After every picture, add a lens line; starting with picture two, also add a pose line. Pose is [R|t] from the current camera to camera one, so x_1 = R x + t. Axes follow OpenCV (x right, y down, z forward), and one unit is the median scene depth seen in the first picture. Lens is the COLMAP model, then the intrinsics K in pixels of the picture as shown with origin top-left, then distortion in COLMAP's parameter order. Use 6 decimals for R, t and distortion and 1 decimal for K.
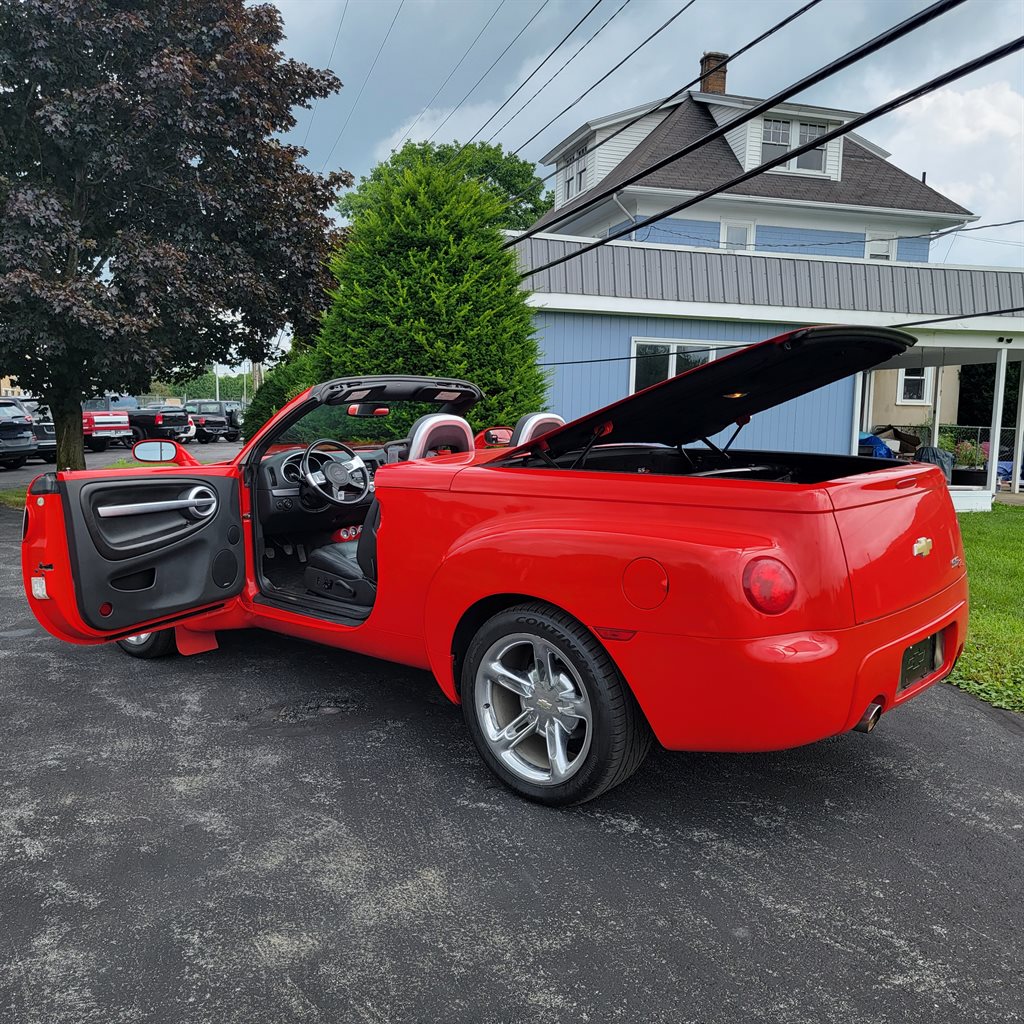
lens RADIAL K [[957.1, 0, 512.0], [0, 957.1, 523.1], [0, 0, 1]] dist [0.068260, -0.049144]
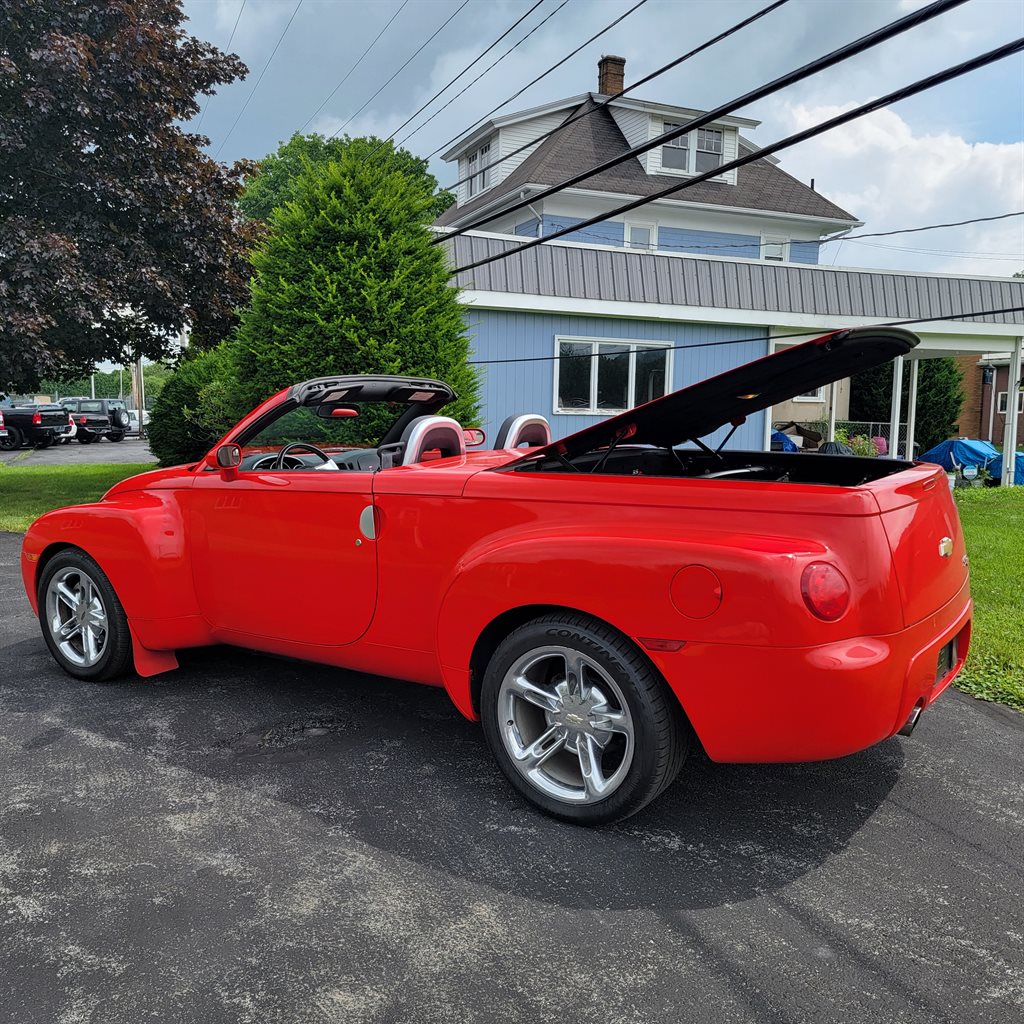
lens RADIAL K [[958.1, 0, 517.4], [0, 958.1, 512.9], [0, 0, 1]] dist [0.069682, -0.048036]
pose [[0.992880, -0.017432, 0.117833, -0.093565], [0.018320, 0.999811, -0.006453, -0.008400], [-0.117698, 0.008566, 0.993013, 0.036450]]
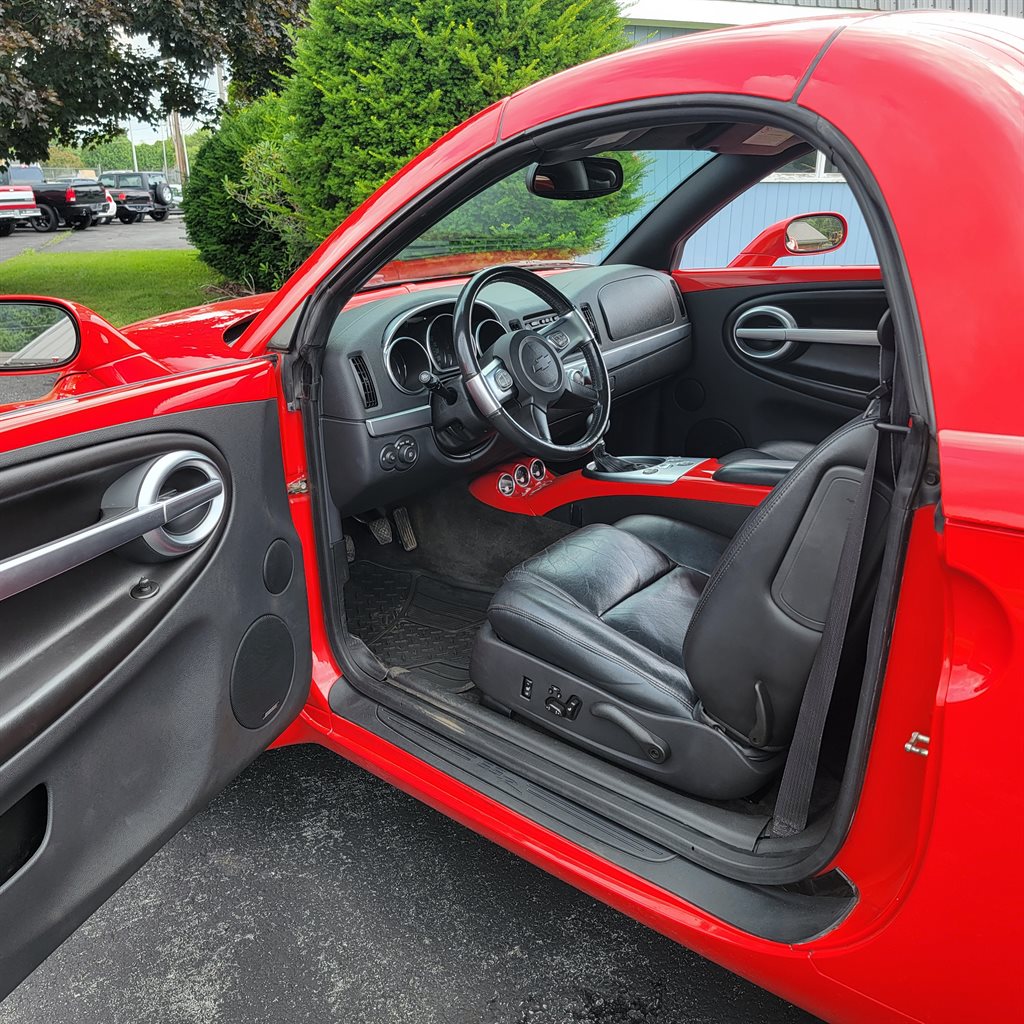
lens RADIAL K [[952.2, 0, 512.0], [0, 952.2, 512.0], [0, 0, 1]] dist [0.070620, -0.060400]
pose [[0.998196, -0.034776, 0.048944, -0.211920], [0.023408, 0.976084, 0.216128, -0.075421], [-0.055290, -0.214593, 0.975137, 0.638017]]
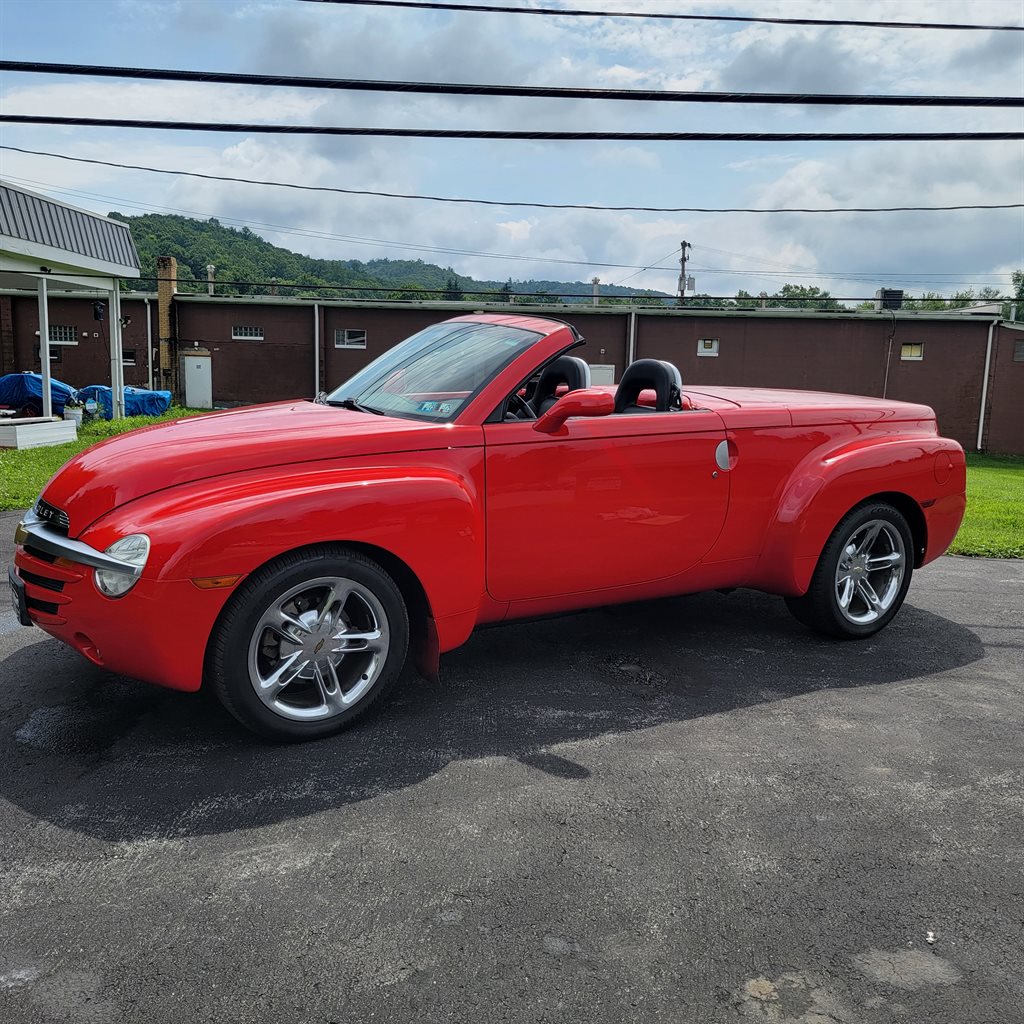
lens RADIAL K [[952.2, 0, 512.0], [0, 952.2, 512.0], [0, 0, 1]] dist [0.070620, -0.060400]
pose [[0.284282, -0.149986, 0.946936, -1.017418], [0.085676, 0.987710, 0.130723, -0.088151], [-0.954905, 0.043967, 0.293639, 0.753696]]
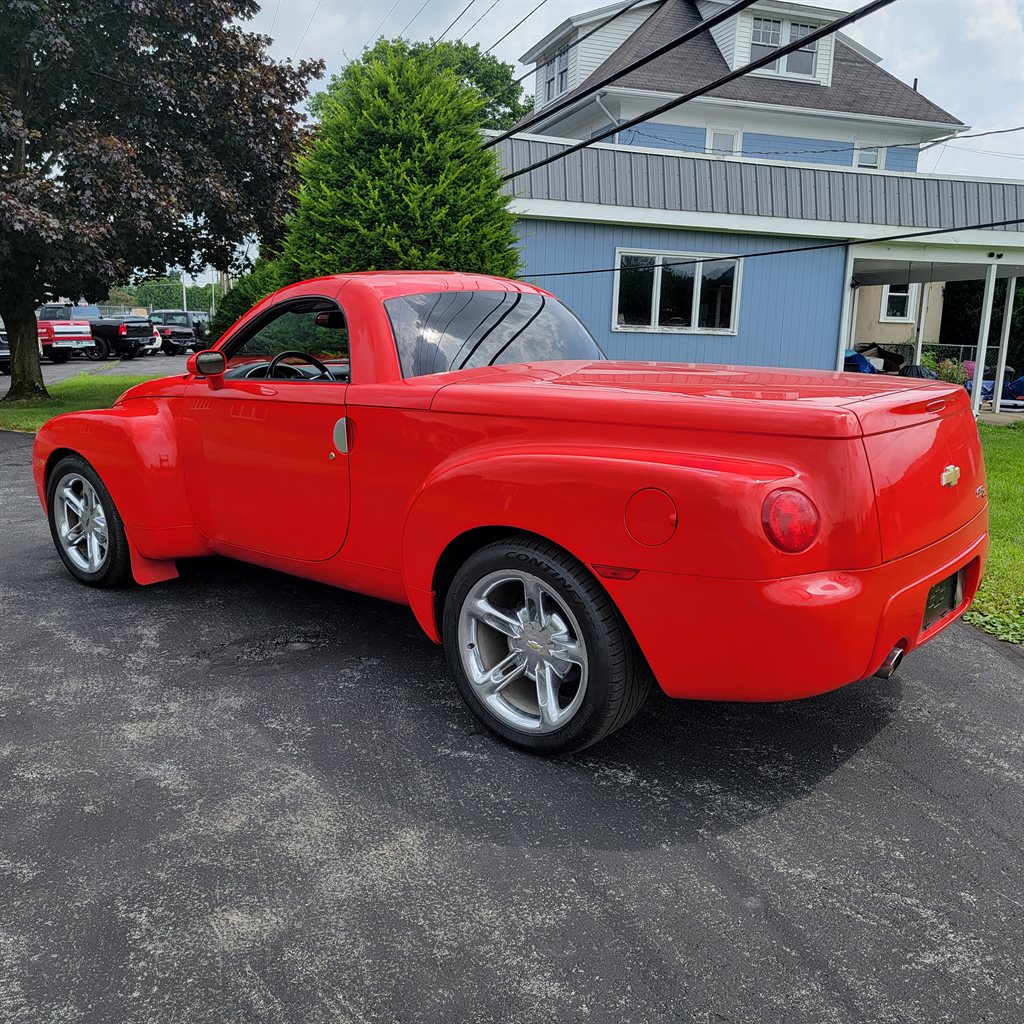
lens RADIAL K [[954.6, 0, 519.9], [0, 954.6, 514.3], [0, 0, 1]] dist [0.074154, -0.059344]
pose [[0.999425, 0.002981, 0.033786, -0.007242], [-0.005588, 0.996989, 0.077336, -0.004811], [-0.033454, -0.077480, 0.996432, 0.071783]]
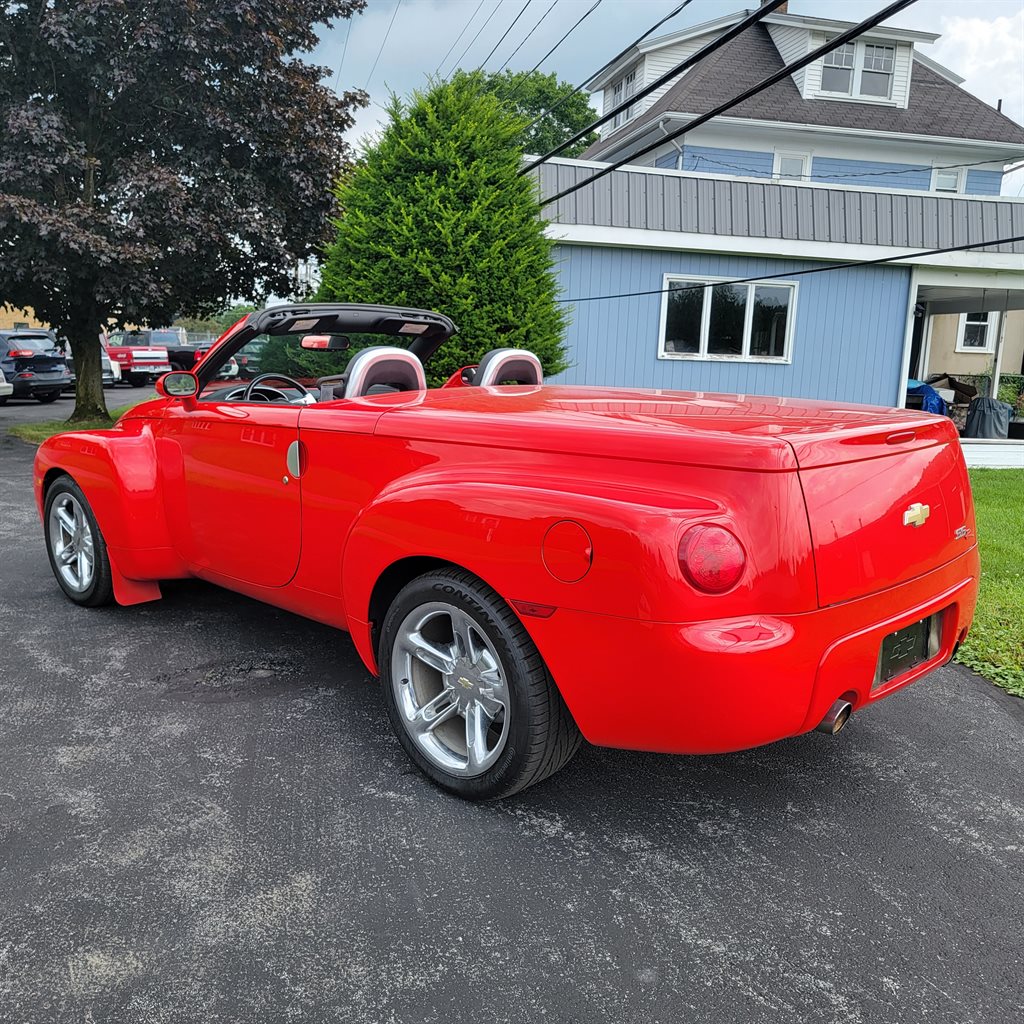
lens RADIAL K [[959.6, 0, 507.4], [0, 959.6, 526.0], [0, 0, 1]] dist [0.056559, -0.031281]
pose [[0.998144, 0.026566, -0.054793, 0.081826], [-0.023190, 0.997847, 0.061354, -0.005671], [0.056305, -0.059969, 0.996611, 0.100717]]
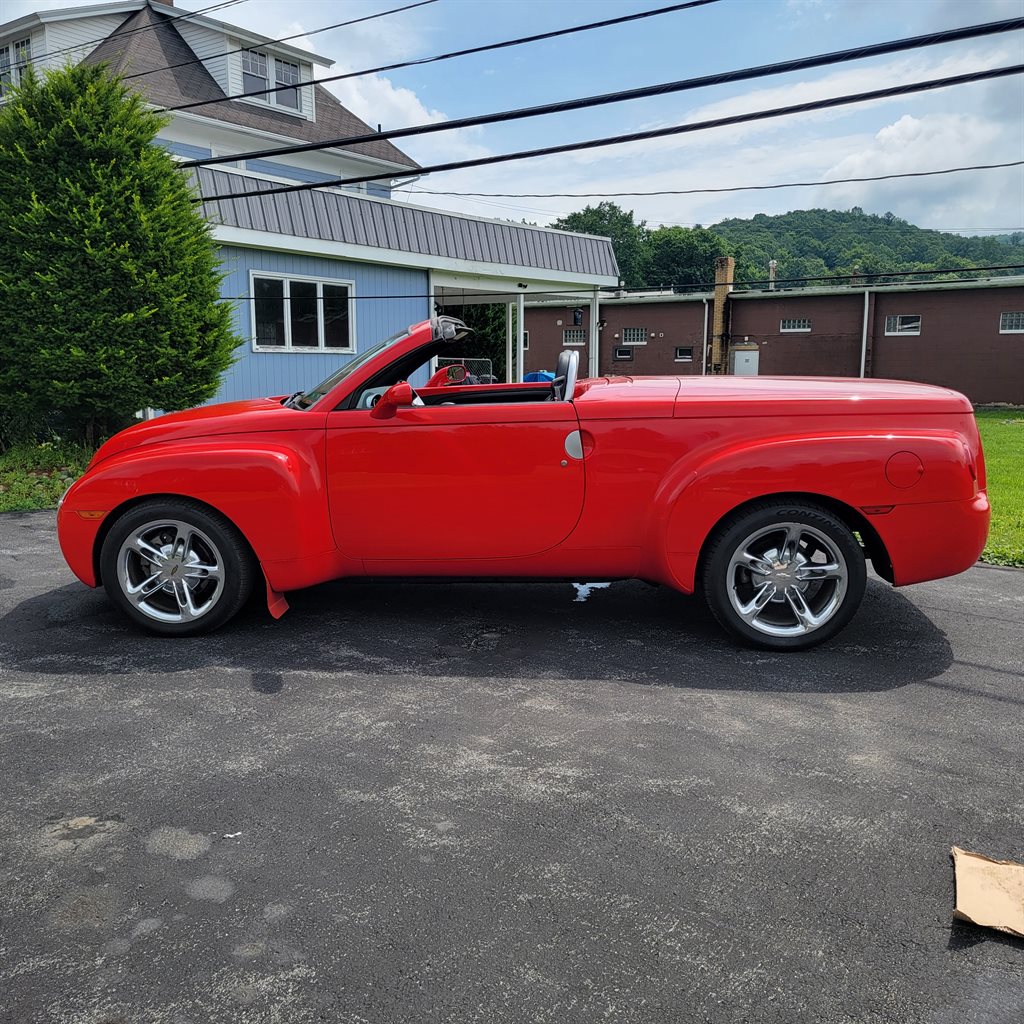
lens RADIAL K [[954.6, 0, 519.9], [0, 954.6, 514.3], [0, 0, 1]] dist [0.074154, -0.059344]
pose [[0.796197, -0.116979, 0.593621, -0.711650], [0.081784, 0.992935, 0.085975, -0.024691], [-0.599484, -0.019904, 0.800139, 0.125681]]
